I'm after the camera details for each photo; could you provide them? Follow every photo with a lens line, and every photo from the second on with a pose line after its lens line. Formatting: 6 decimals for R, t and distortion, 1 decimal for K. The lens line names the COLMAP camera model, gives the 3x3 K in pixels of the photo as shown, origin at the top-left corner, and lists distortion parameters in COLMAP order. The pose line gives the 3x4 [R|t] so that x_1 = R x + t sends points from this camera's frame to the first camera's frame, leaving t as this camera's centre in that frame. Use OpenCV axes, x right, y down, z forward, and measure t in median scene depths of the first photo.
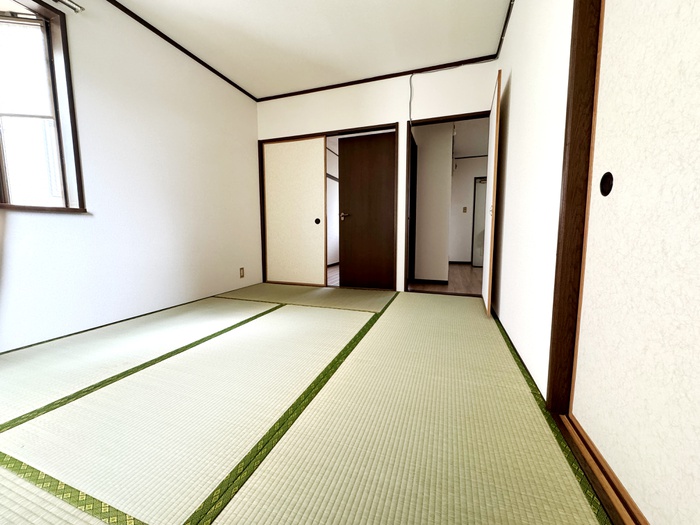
lens RADIAL K [[280.4, 0, 350.0], [0, 280.4, 262.5], [0, 0, 1]] dist [0.000188, -0.000047]
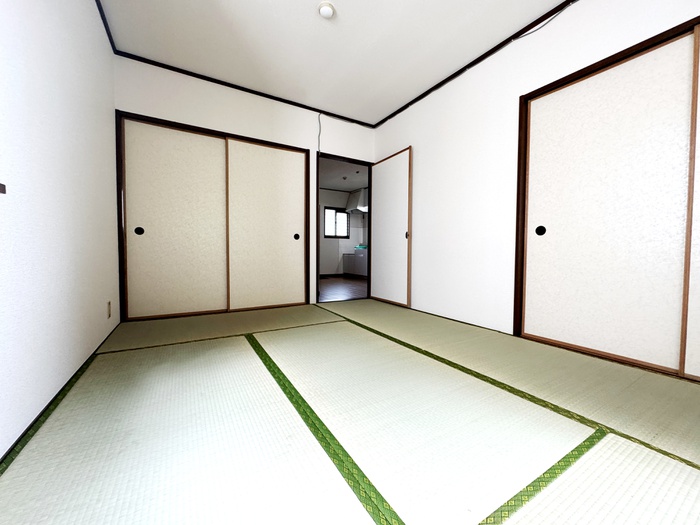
lens RADIAL K [[280.4, 0, 350.0], [0, 280.4, 262.5], [0, 0, 1]] dist [0.000188, -0.000047]
pose [[0.643069, -0.025386, 0.765387, -0.601281], [0.072368, 0.996992, -0.027735, -0.015813], [-0.762381, 0.073225, 0.642972, 0.207504]]
